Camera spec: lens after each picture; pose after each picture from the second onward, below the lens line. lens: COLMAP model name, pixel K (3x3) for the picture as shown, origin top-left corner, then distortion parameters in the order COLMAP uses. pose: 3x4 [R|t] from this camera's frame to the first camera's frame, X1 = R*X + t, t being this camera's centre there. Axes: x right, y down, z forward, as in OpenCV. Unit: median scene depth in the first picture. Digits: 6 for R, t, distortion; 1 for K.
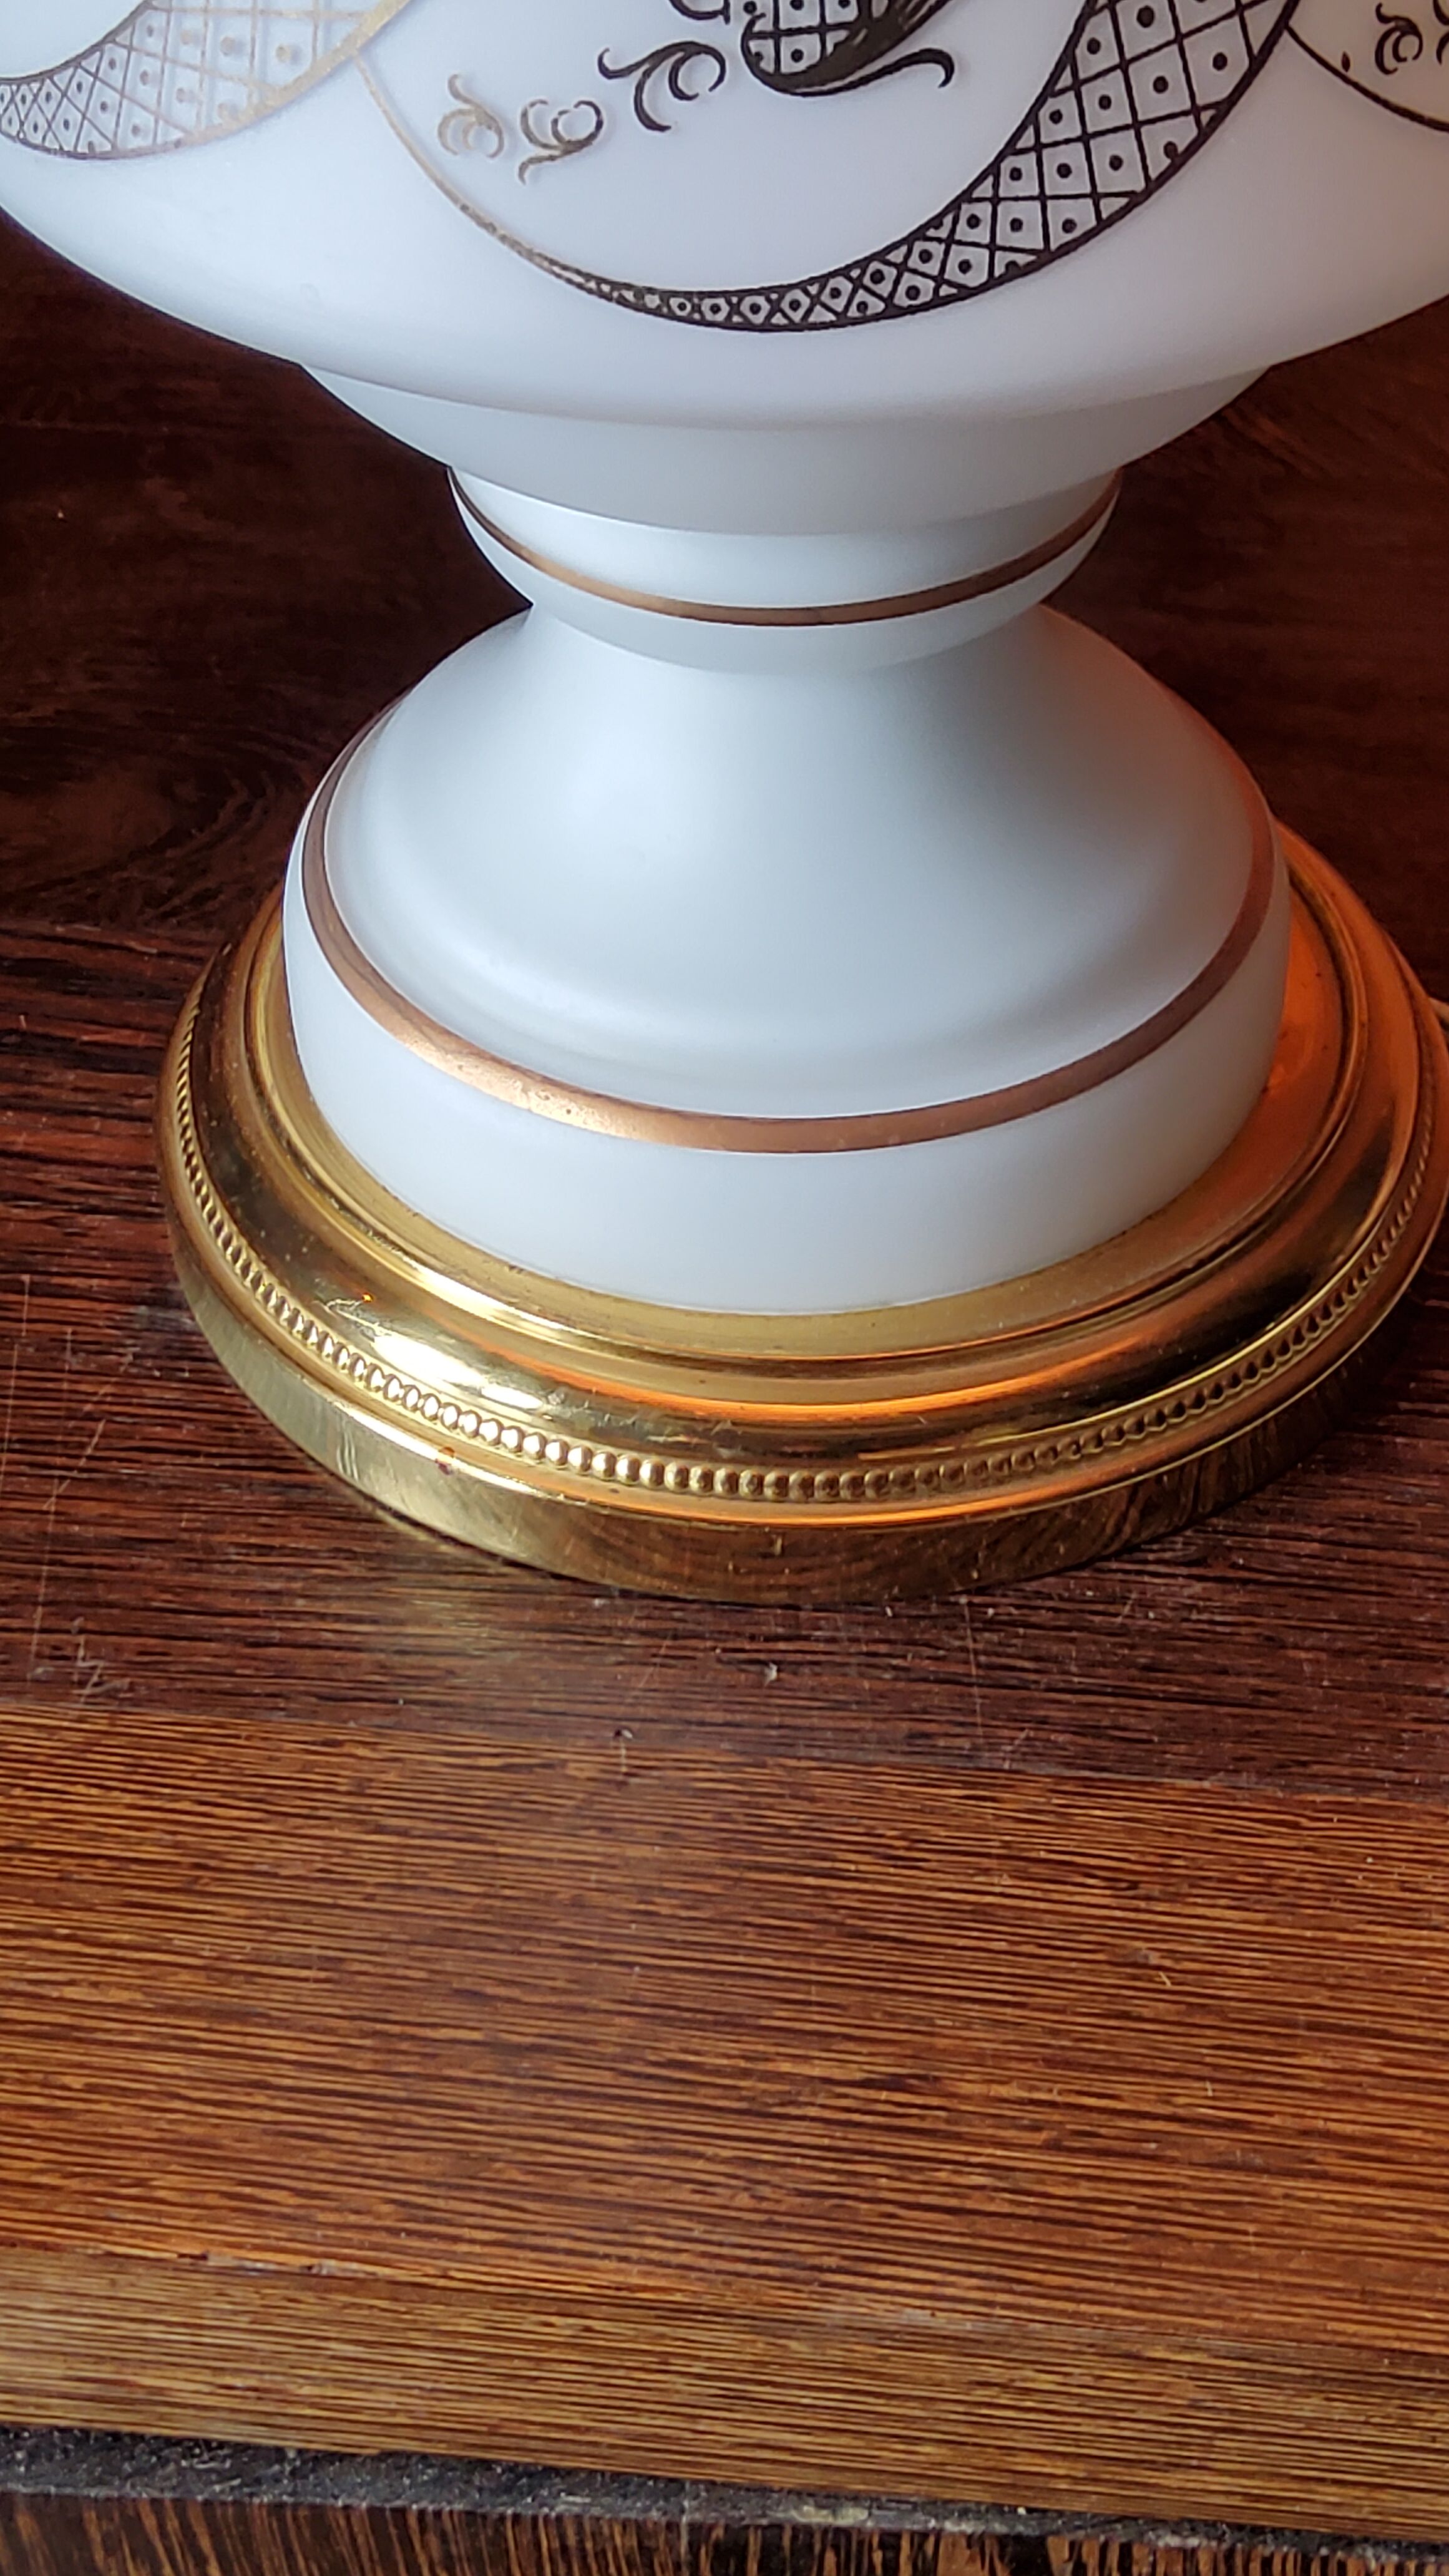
lens RADIAL K [[3814.7, 0, 739.3], [0, 3814.7, 1260.8], [0, 0, 1]] dist [0.107292, 0.000000]
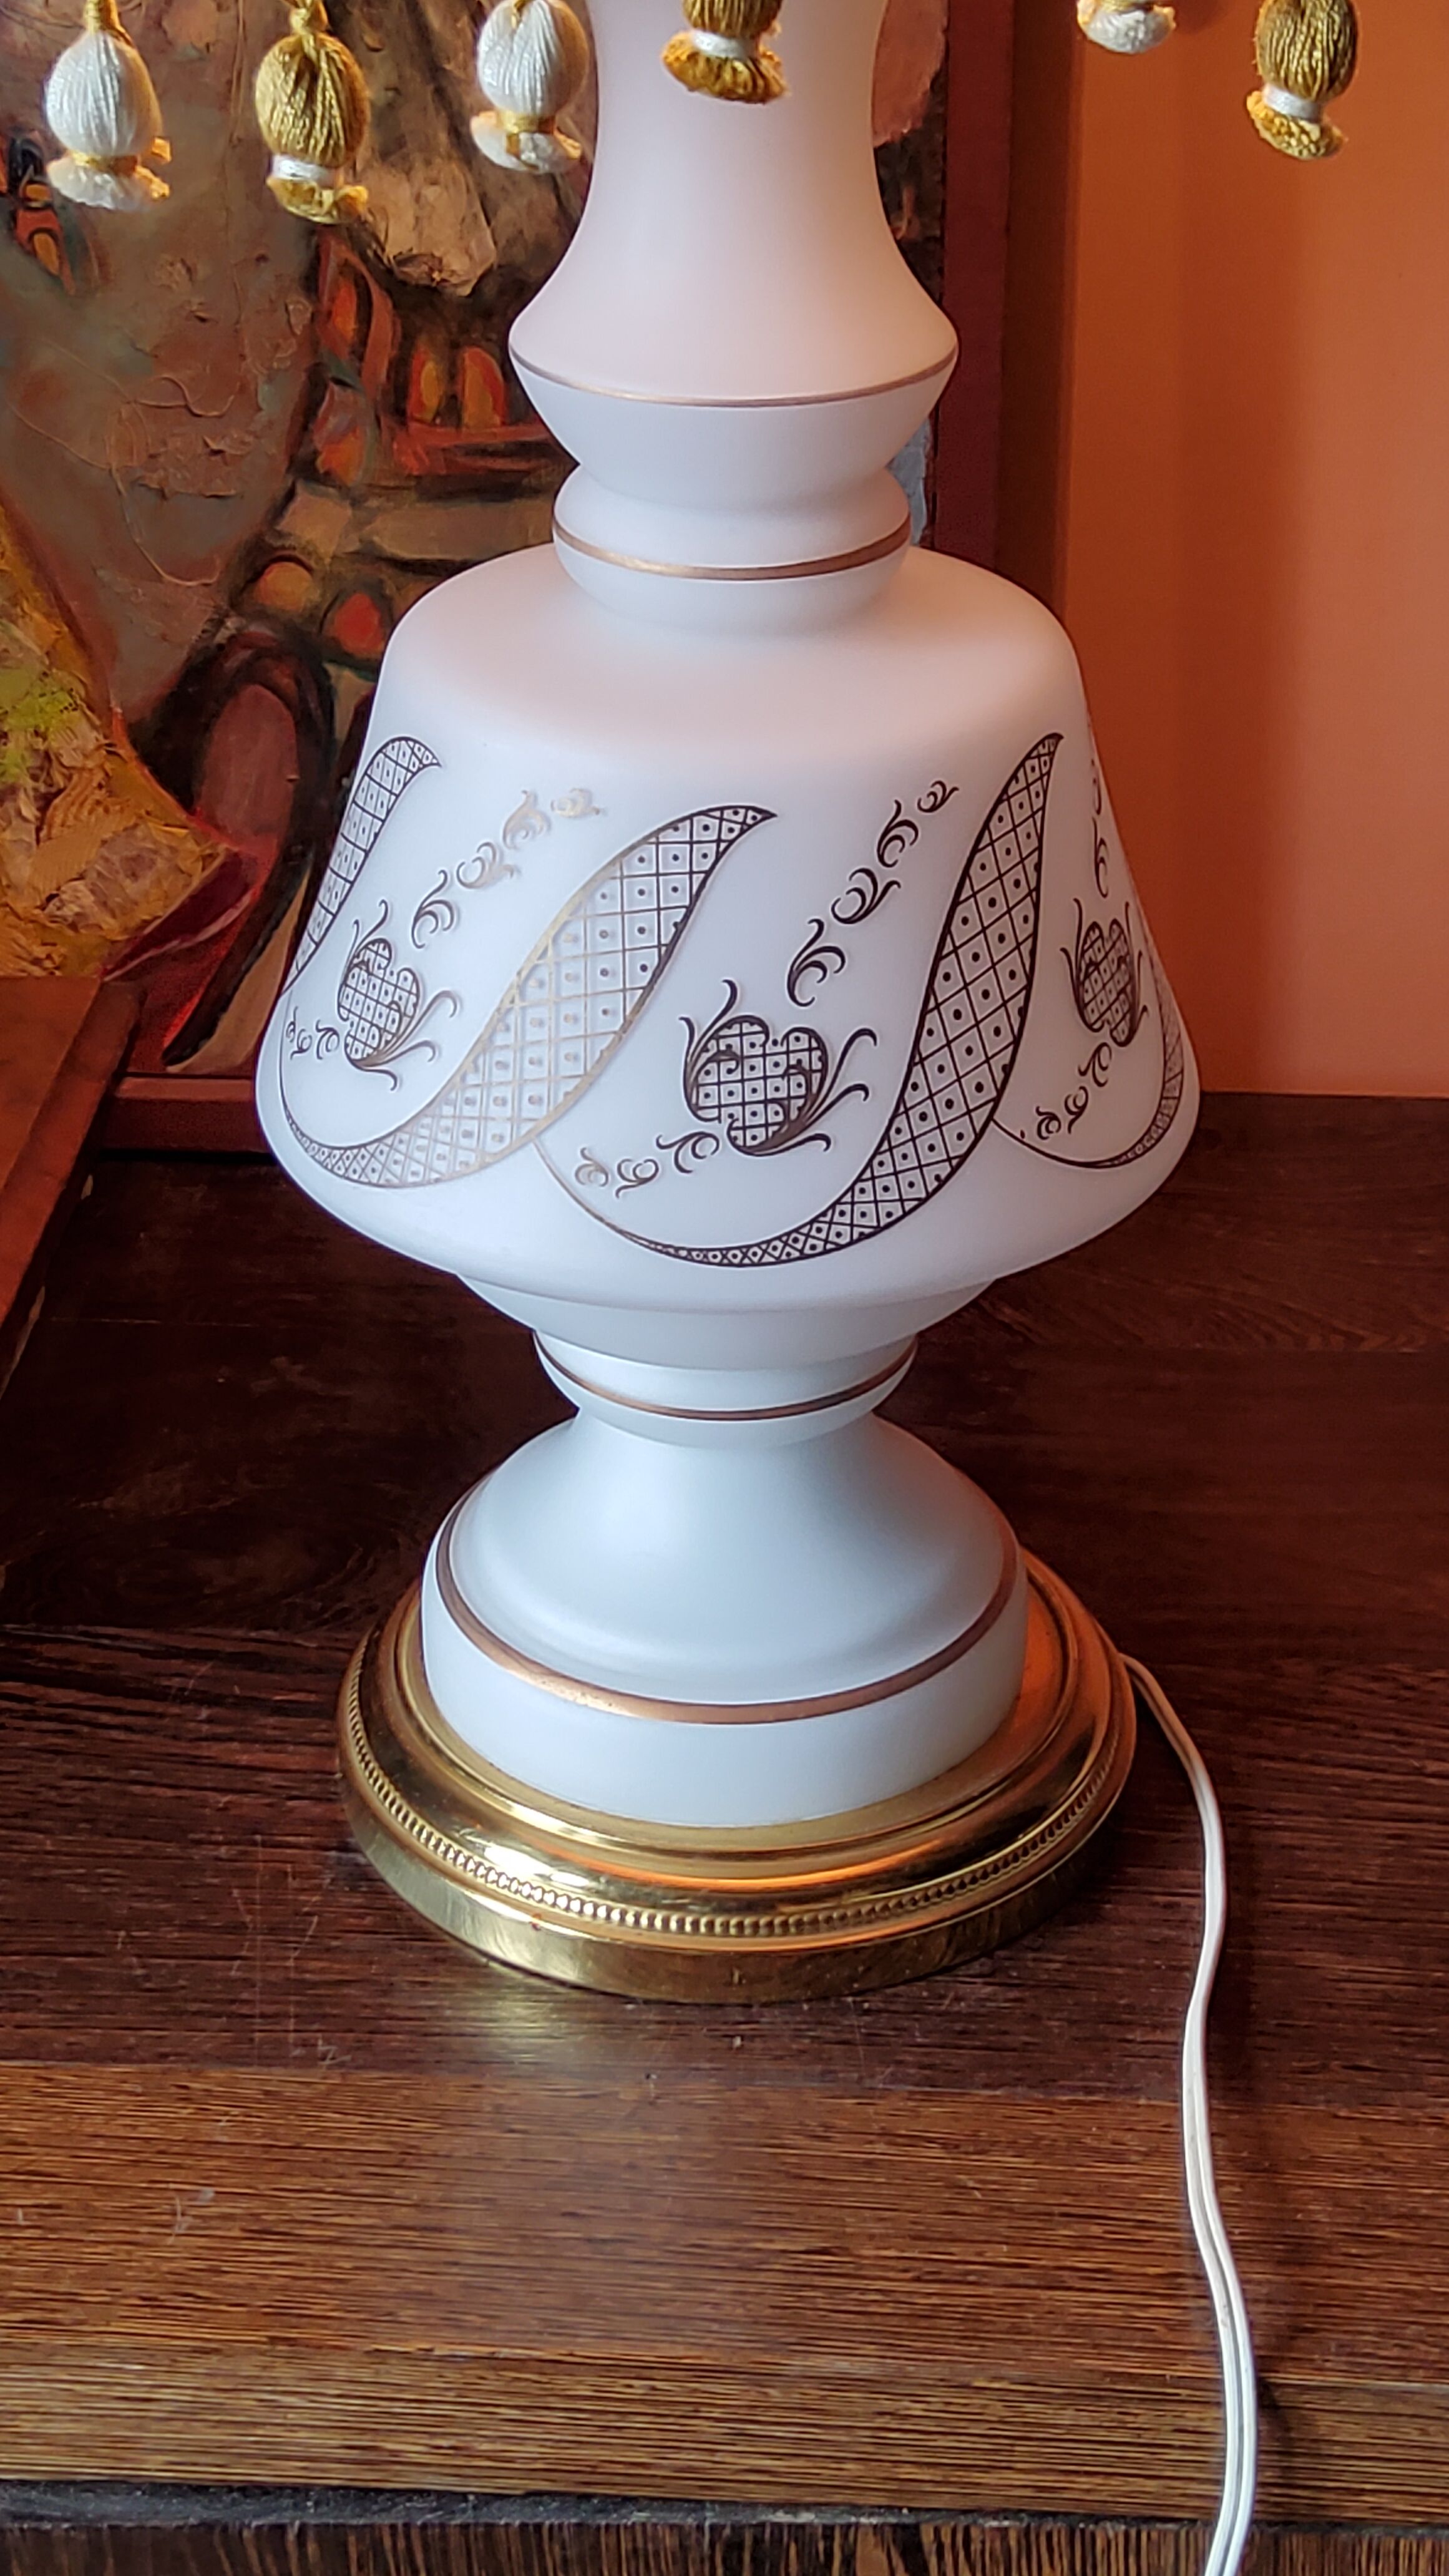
lens RADIAL K [[3814.7, 0, 749.7], [0, 3814.7, 1264.0], [0, 0, 1]] dist [0.107292, 0.000000]
pose [[0.998212, -0.014270, 0.058042, -0.086349], [0.027112, 0.973537, -0.226914, 0.173152], [-0.053268, 0.228082, 0.972184, -0.777751]]
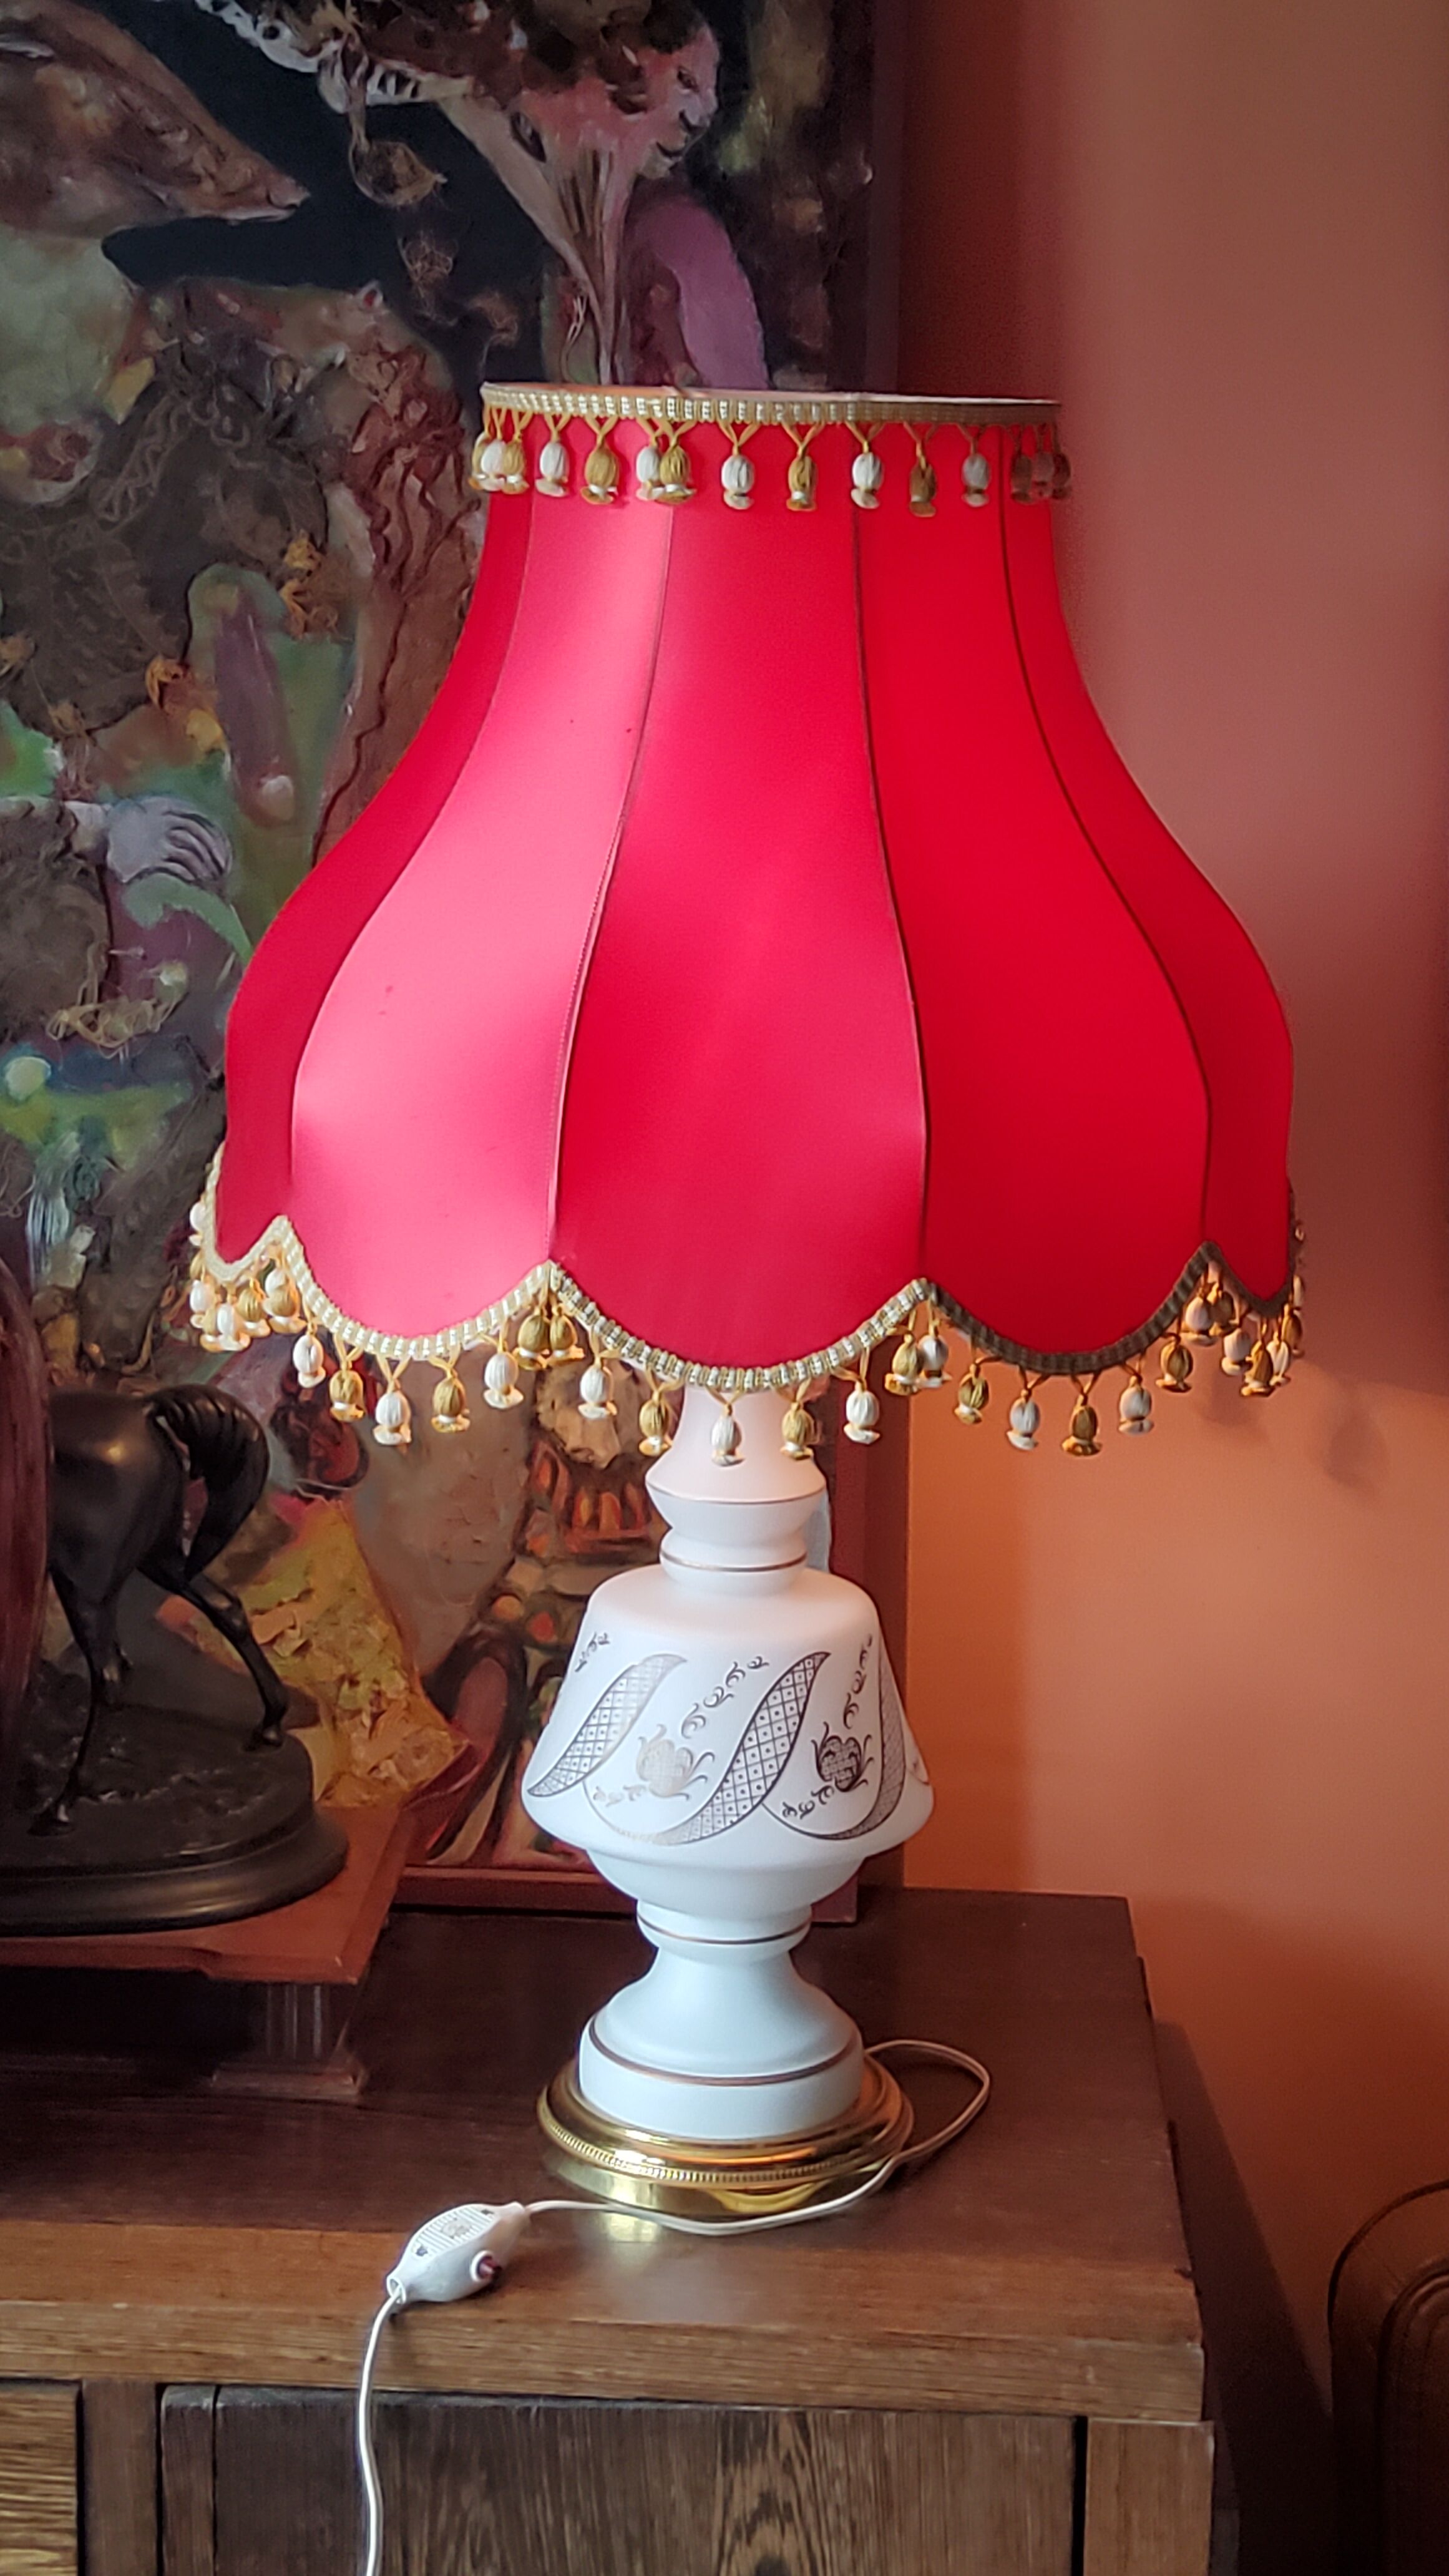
lens RADIAL K [[3814.7, 0, 793.0], [0, 3814.7, 1294.7], [0, 0, 1]] dist [0.107292, 0.000000]
pose [[0.996961, 0.018095, 0.075774, -0.249954], [0.022451, 0.864650, -0.501873, 1.307299], [-0.074600, 0.502049, 0.861616, -2.924314]]
